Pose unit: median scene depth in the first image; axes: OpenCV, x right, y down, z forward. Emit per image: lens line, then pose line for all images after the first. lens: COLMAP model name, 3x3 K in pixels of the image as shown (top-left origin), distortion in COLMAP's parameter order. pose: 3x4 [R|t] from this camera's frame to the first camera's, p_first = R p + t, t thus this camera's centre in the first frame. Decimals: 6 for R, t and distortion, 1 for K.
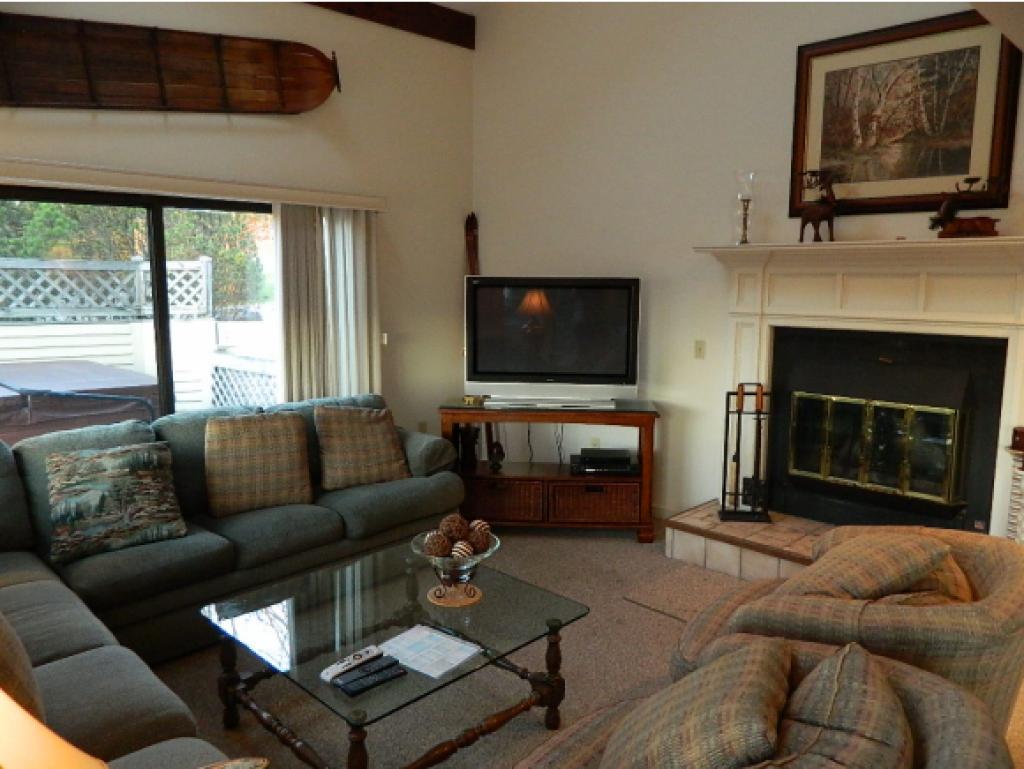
lens RADIAL K [[755.6, 0, 515.8], [0, 755.6, 381.5], [0, 0, 1]] dist [-0.009543, -0.004514]
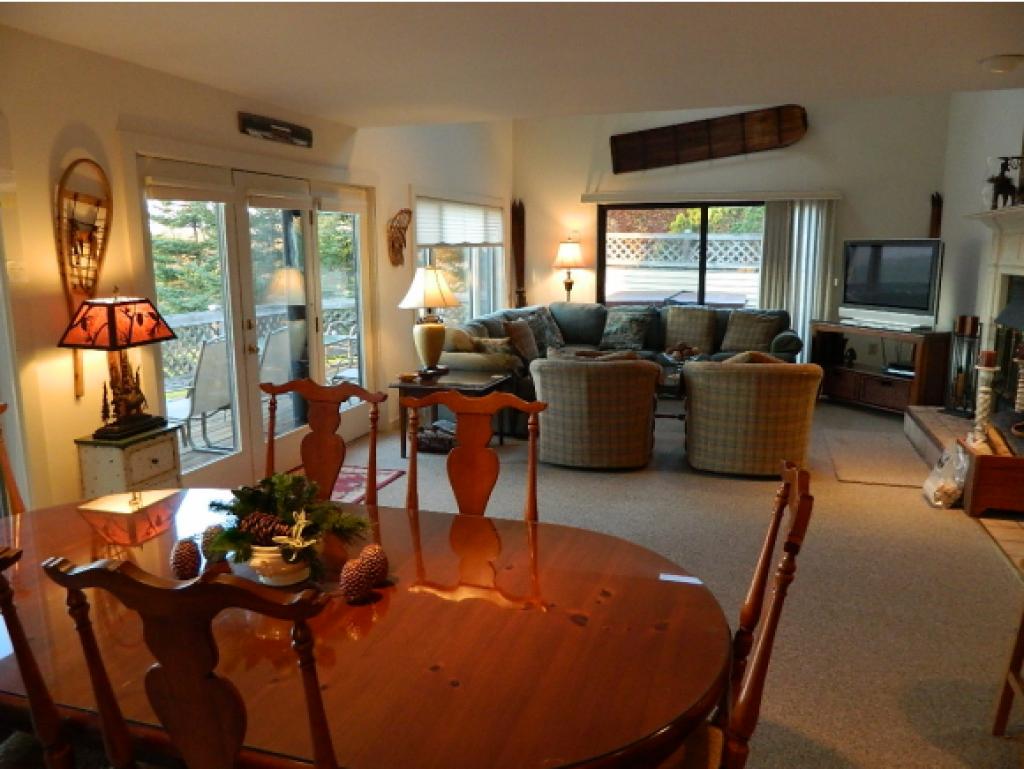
lens RADIAL K [[755.6, 0, 514.9], [0, 755.6, 383.1], [0, 0, 1]] dist [-0.009543, -0.004514]
pose [[0.436174, 0.149609, -0.887338, 1.280262], [-0.117619, 0.987101, 0.108613, 0.078119], [0.892142, 0.056993, 0.448145, -0.356817]]
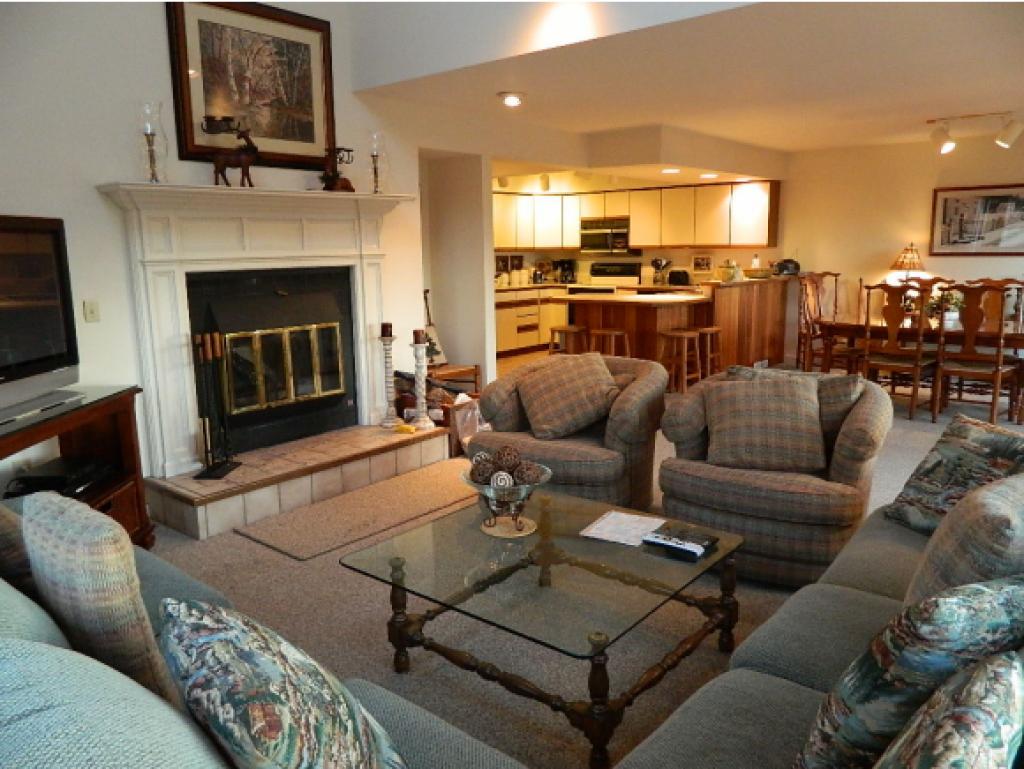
lens RADIAL K [[755.6, 0, 512.9], [0, 755.6, 383.0], [0, 0, 1]] dist [-0.009543, -0.004514]
pose [[-0.093832, -0.186921, 0.977883, -0.729141], [0.148978, 0.968522, 0.199427, -0.073629], [-0.984379, 0.164396, -0.063031, 0.736525]]
